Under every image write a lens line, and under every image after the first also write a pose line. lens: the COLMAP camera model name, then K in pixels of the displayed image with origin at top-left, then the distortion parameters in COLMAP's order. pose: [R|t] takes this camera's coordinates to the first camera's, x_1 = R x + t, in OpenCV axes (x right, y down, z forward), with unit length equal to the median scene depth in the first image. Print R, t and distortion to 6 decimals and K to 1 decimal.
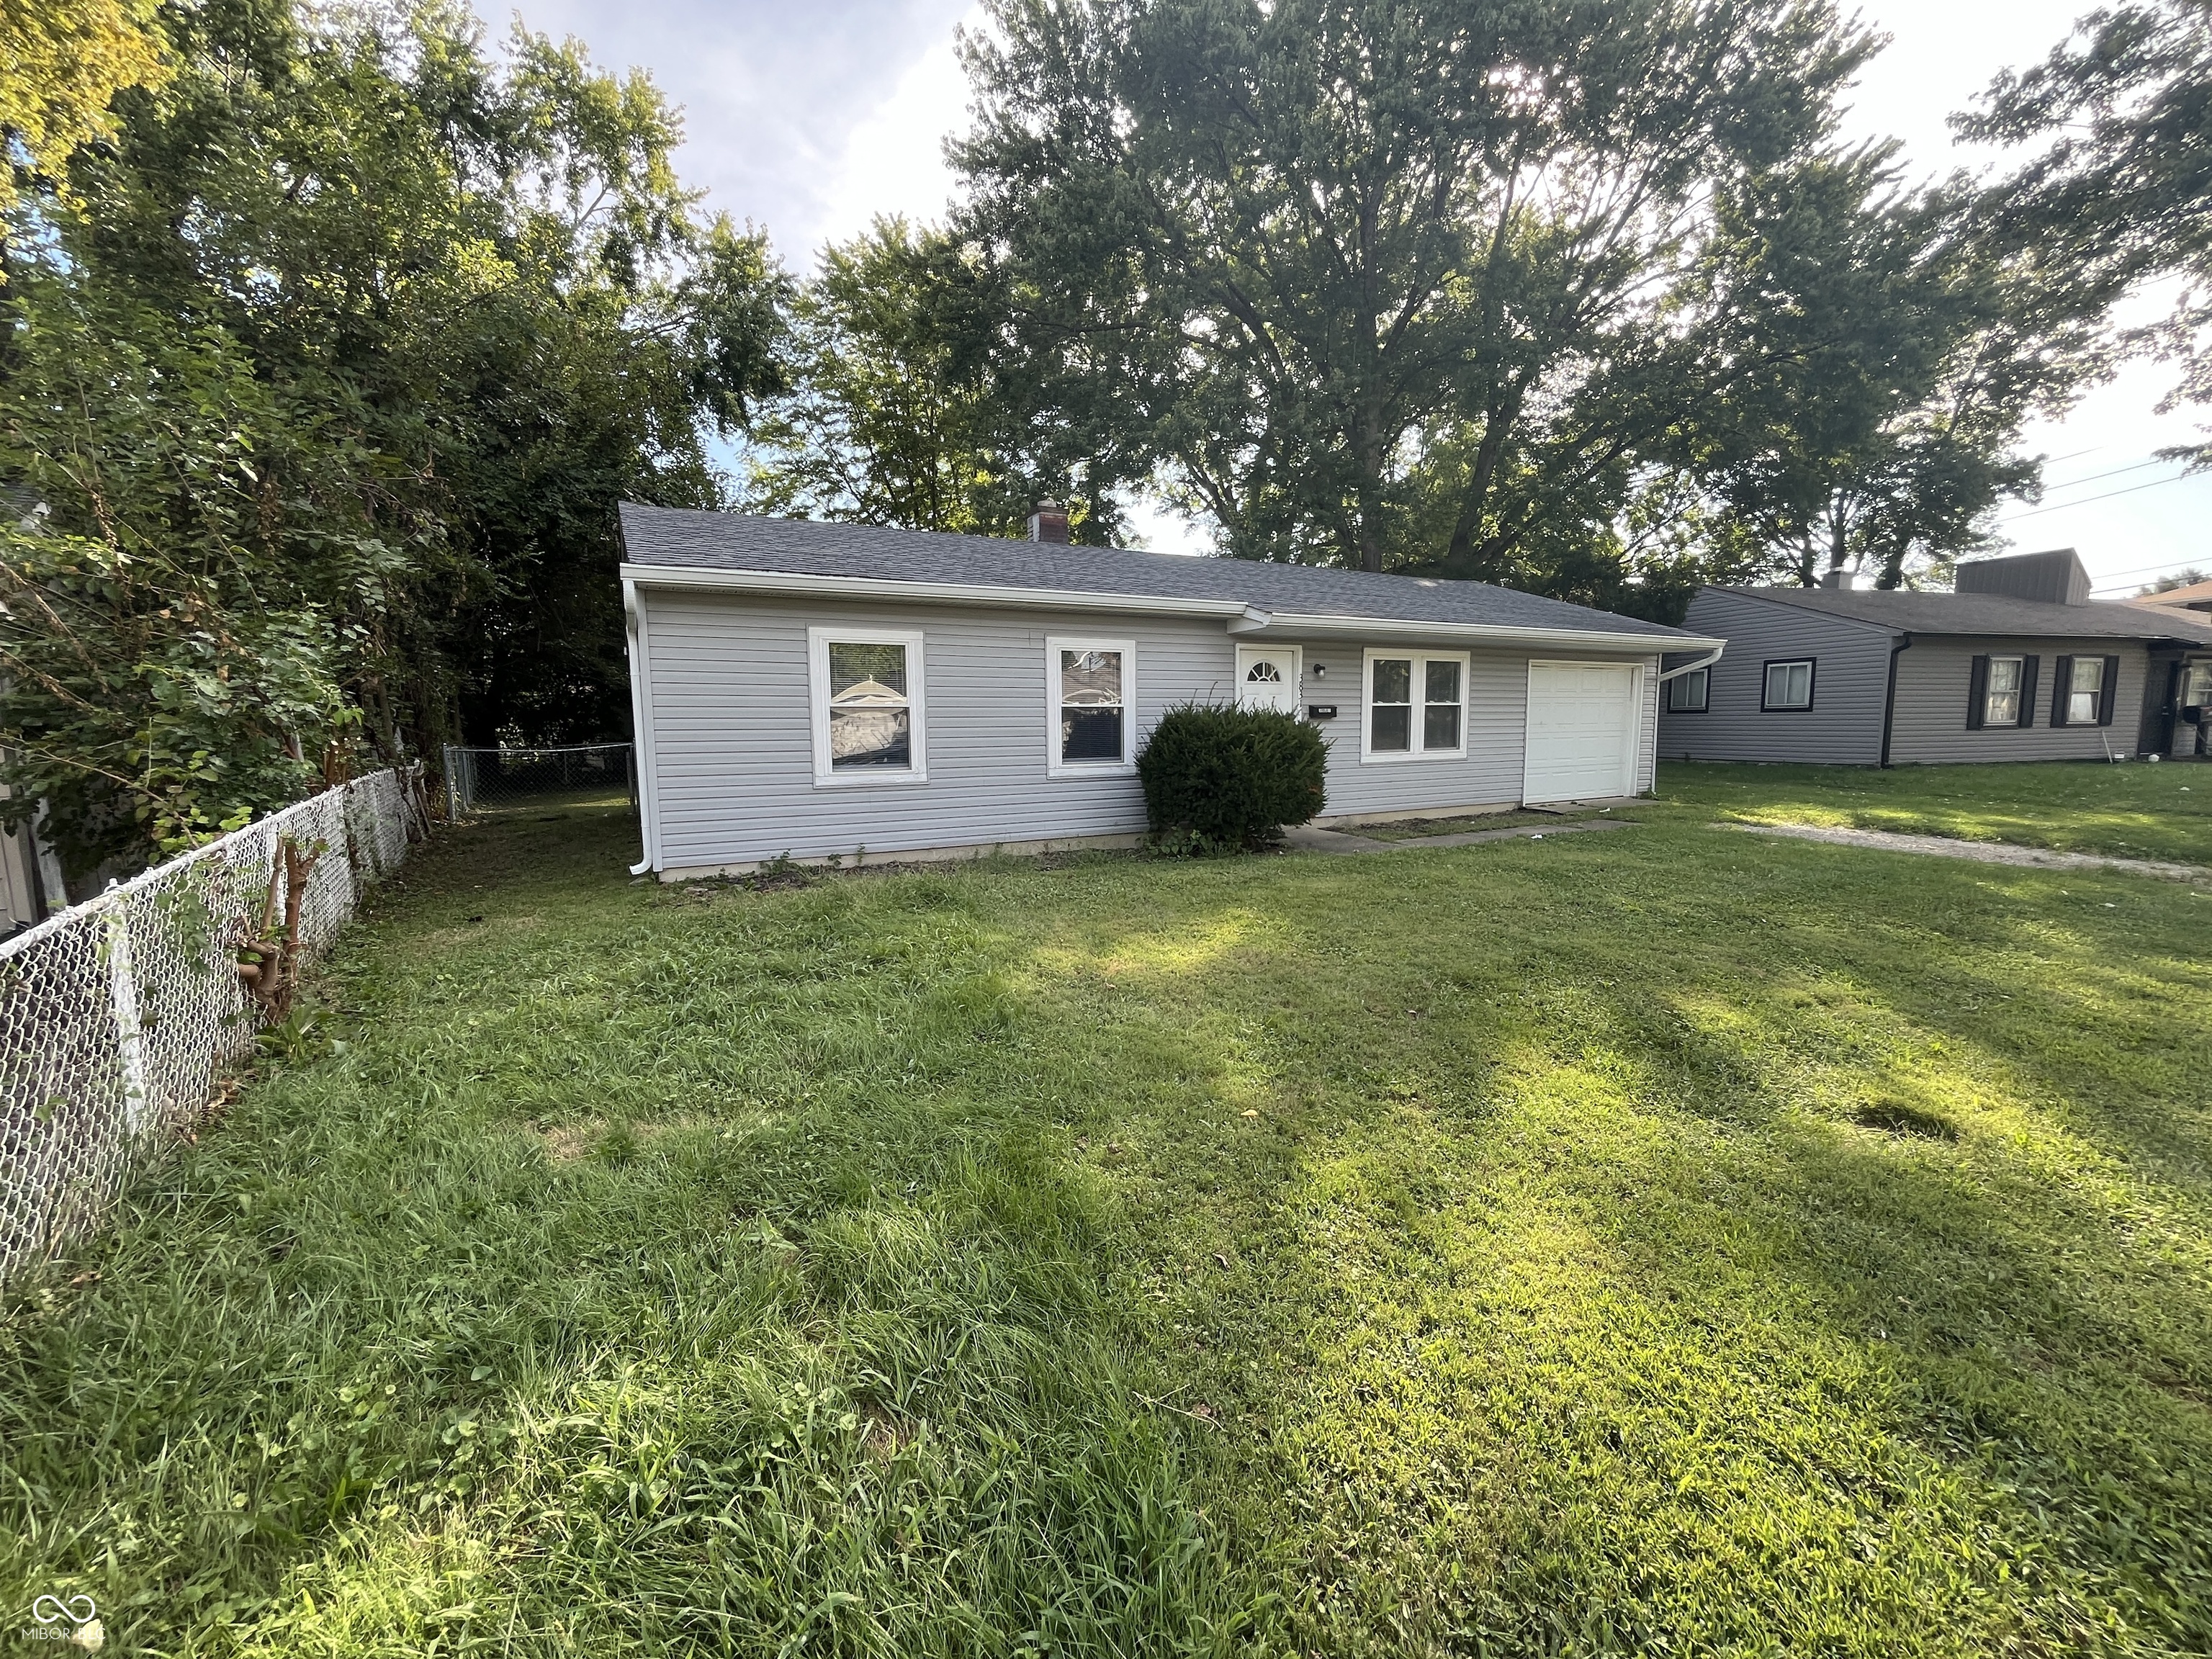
lens RADIAL K [[909.0, 0, 1106.0], [0, 909.0, 829.5], [0, 0, 1]] dist [0.002452, 0.000203]
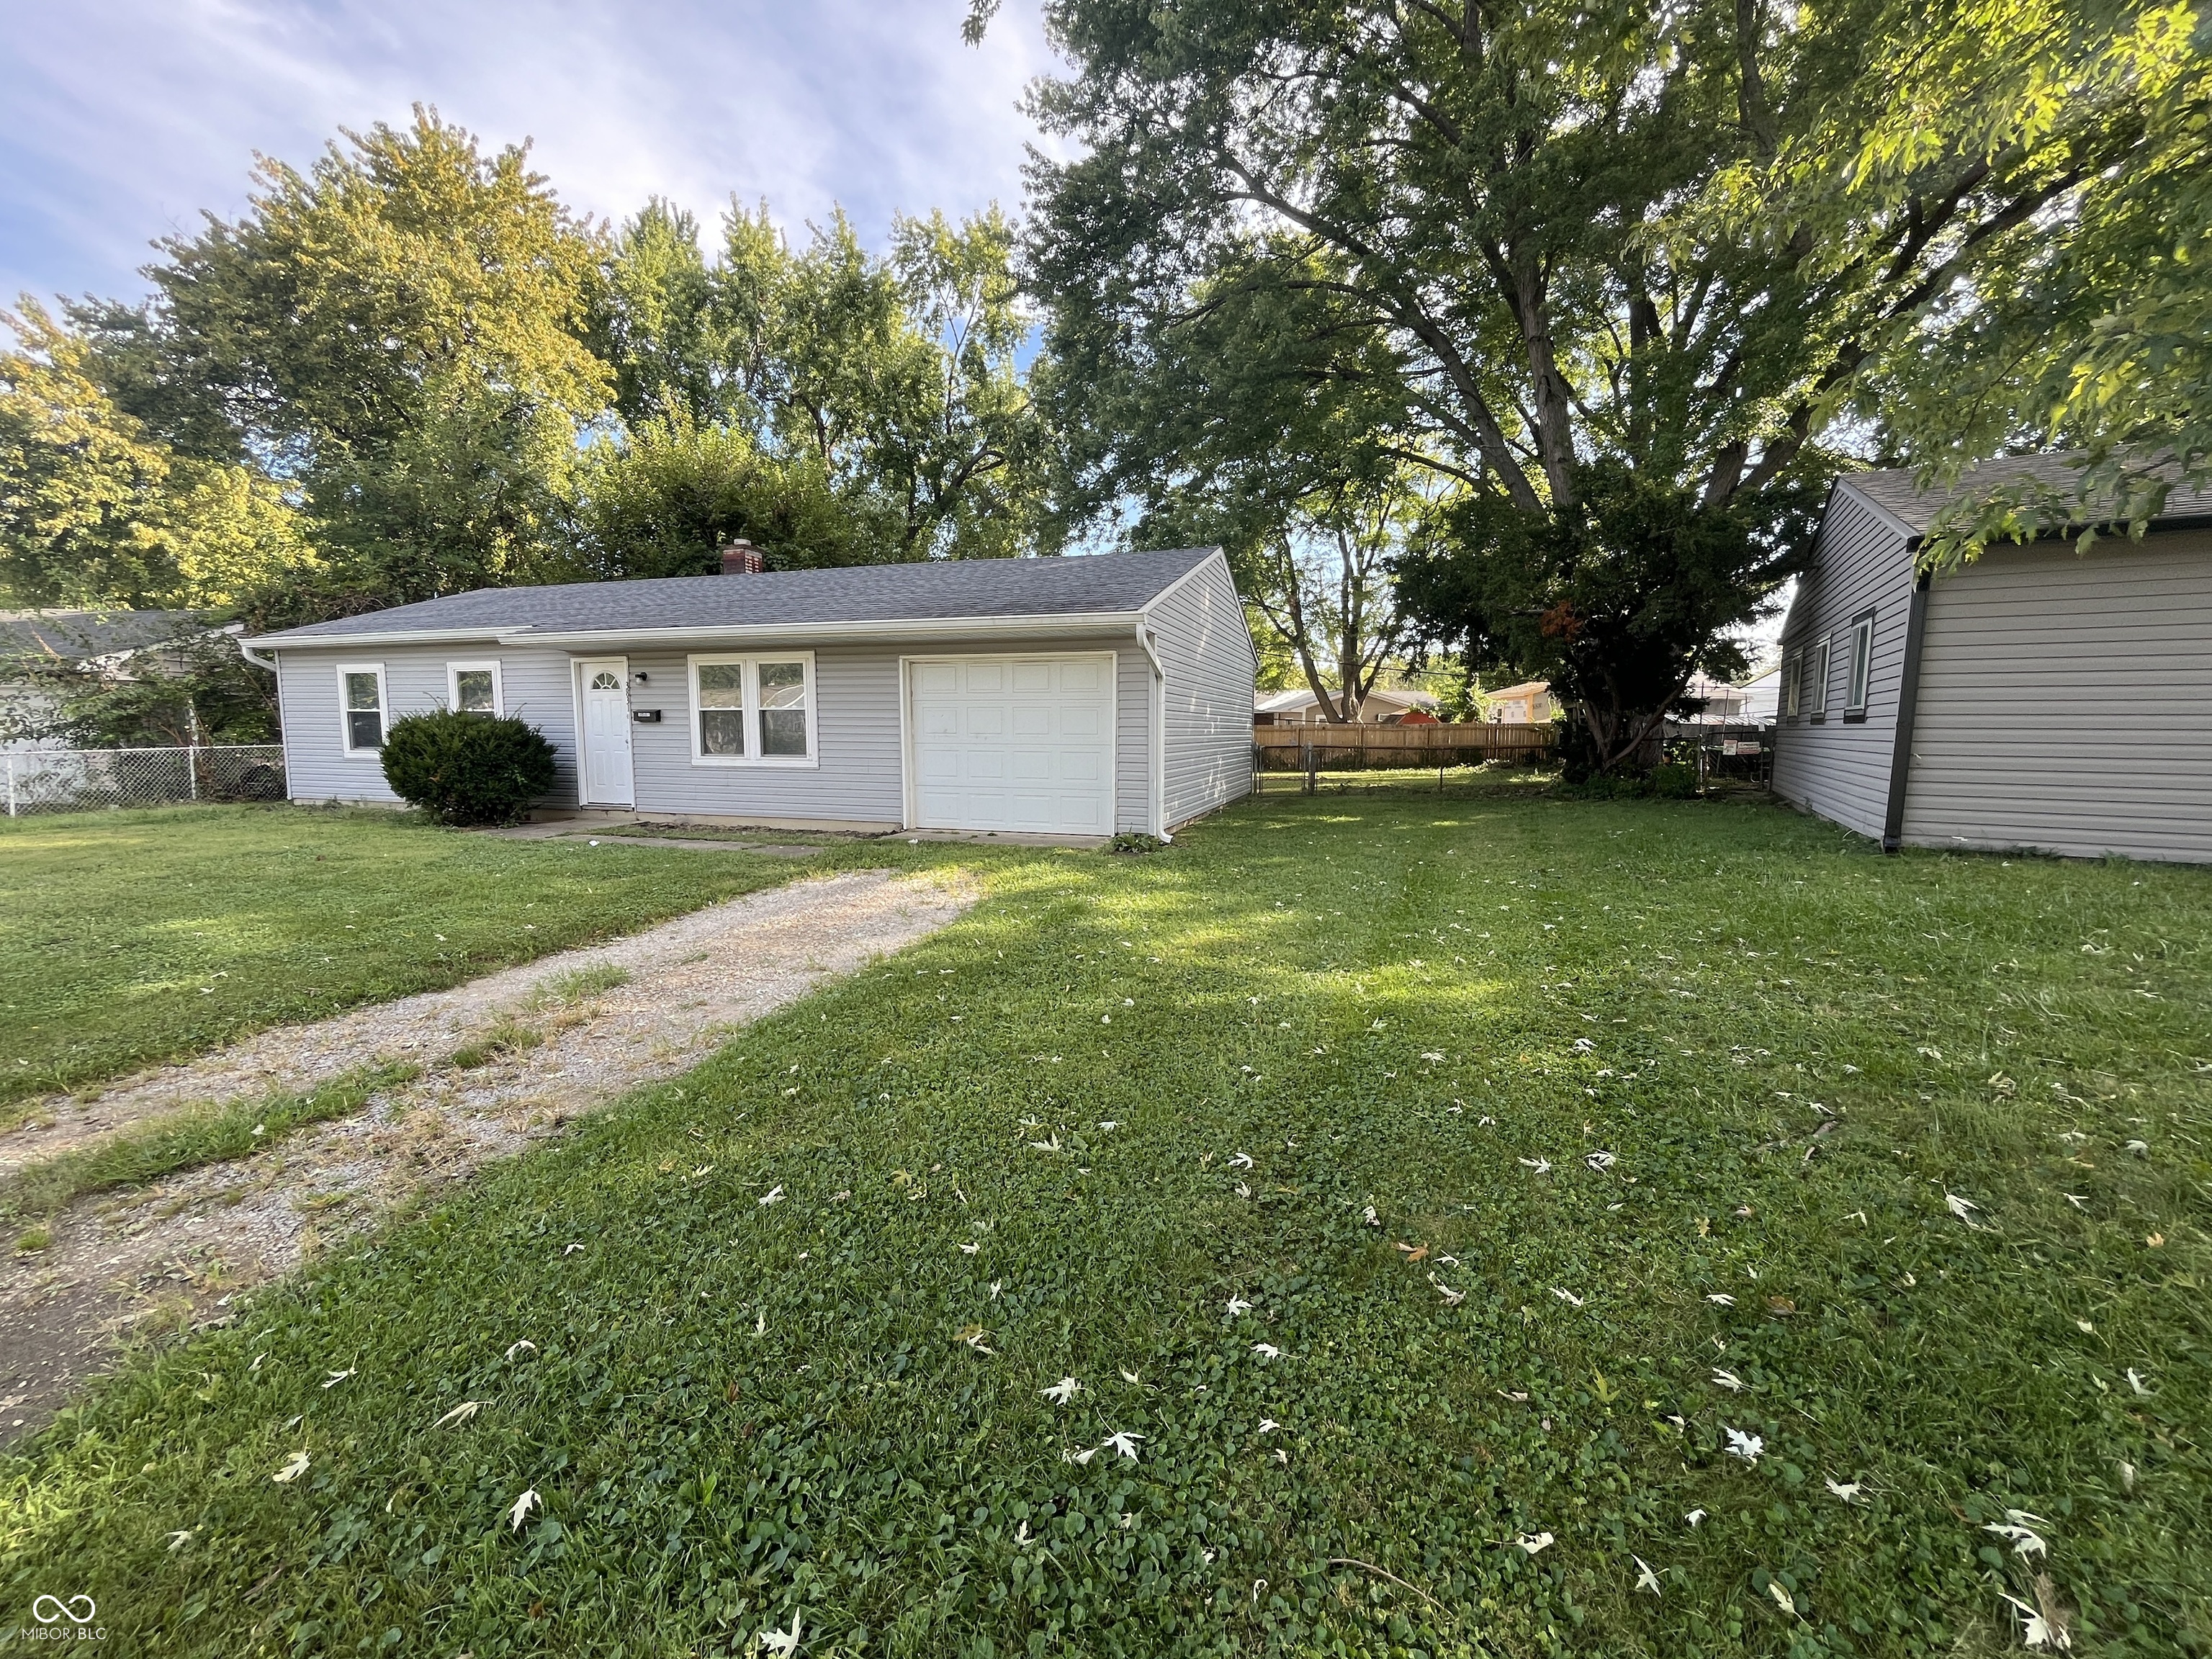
lens RADIAL K [[909.0, 0, 1106.0], [0, 909.0, 829.5], [0, 0, 1]] dist [0.002452, 0.000203]
pose [[0.684622, 0.096751, -0.722449, 1.295824], [-0.096043, 0.994484, 0.042168, -0.084783], [0.722543, 0.040517, 0.690137, 0.593489]]
